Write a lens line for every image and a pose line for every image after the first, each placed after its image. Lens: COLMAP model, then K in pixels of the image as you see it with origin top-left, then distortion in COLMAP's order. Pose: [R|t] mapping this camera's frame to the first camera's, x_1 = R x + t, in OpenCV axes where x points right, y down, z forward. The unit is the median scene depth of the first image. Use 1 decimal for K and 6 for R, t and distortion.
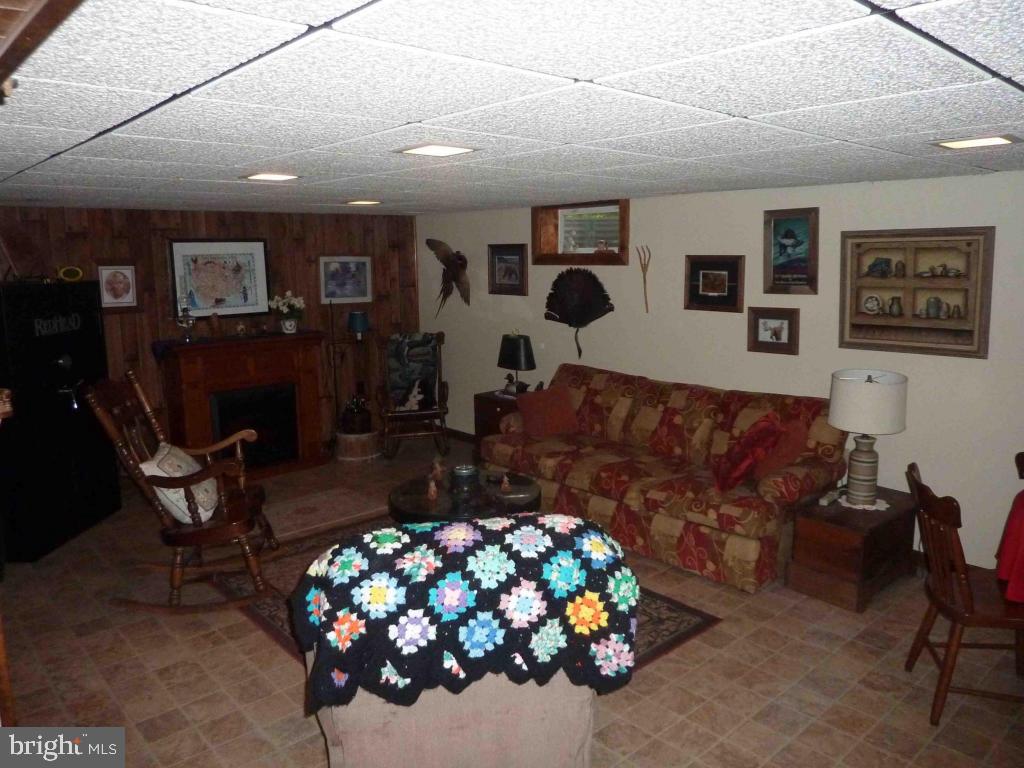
lens RADIAL K [[760.6, 0, 512.1], [0, 760.6, 384.3], [0, 0, 1]] dist [-0.011762, -0.024148]
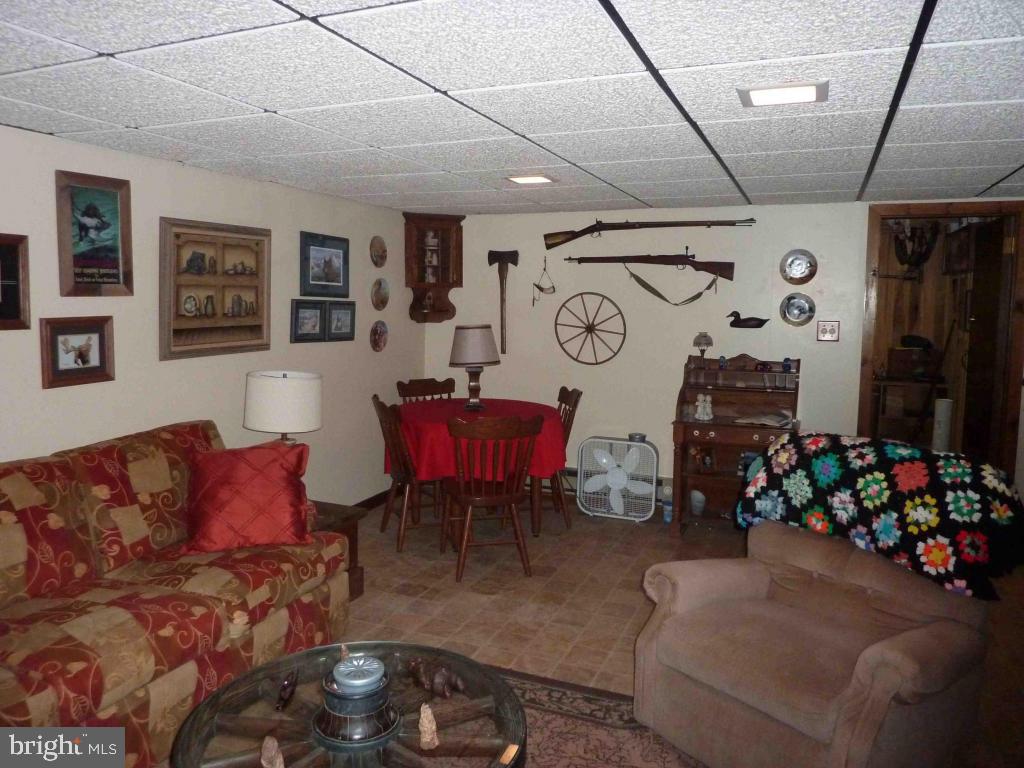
lens RADIAL K [[760.6, 0, 509.9], [0, 760.6, 377.8], [0, 0, 1]] dist [-0.011762, -0.024148]
pose [[-0.422386, -0.089880, 0.901949, -0.468801], [0.145919, 0.975350, 0.165529, -0.112934], [-0.894594, 0.201528, -0.398859, 1.021459]]
